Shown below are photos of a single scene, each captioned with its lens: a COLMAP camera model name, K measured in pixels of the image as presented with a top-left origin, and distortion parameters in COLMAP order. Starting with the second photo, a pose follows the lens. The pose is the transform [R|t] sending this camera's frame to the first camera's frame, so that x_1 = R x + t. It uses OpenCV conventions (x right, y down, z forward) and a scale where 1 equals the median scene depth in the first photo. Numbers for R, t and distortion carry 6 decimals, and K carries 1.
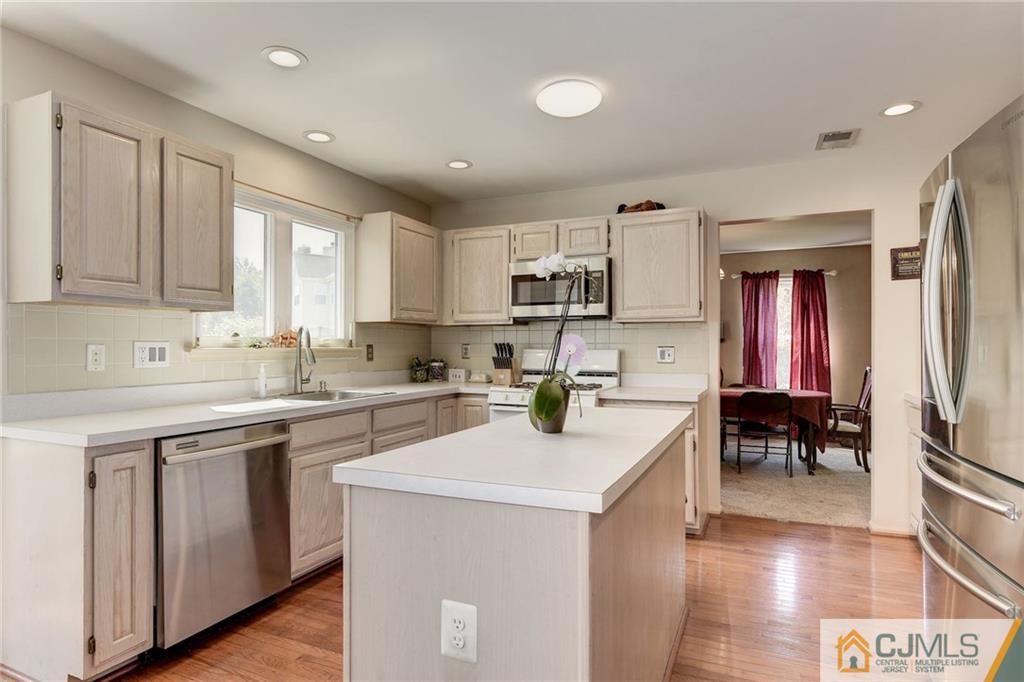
lens RADIAL K [[563.1, 0, 512.0], [0, 563.1, 341.0], [0, 0, 1]] dist [-0.001386, -0.000423]
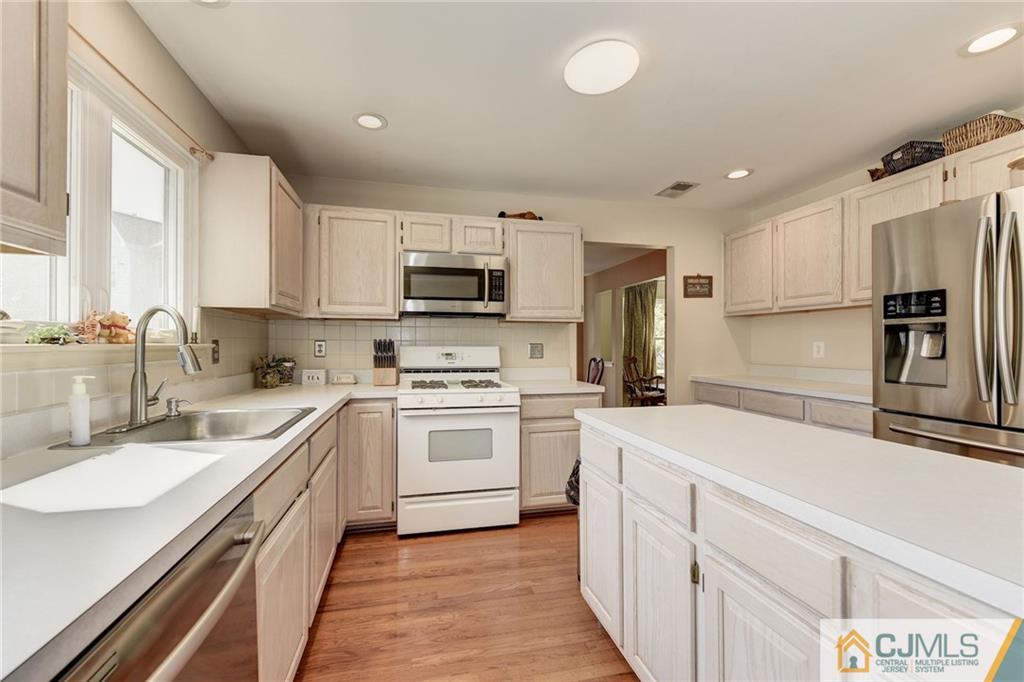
lens RADIAL K [[410.3, 0, 498.2], [0, 410.3, 345.0], [0, 0, 1]] dist [0.002036, 0.000034]
pose [[0.802549, 0.000705, 0.596586, -0.284495], [-0.007592, 0.999930, 0.009031, 0.005607], [-0.596538, -0.011777, 0.802498, 0.381244]]
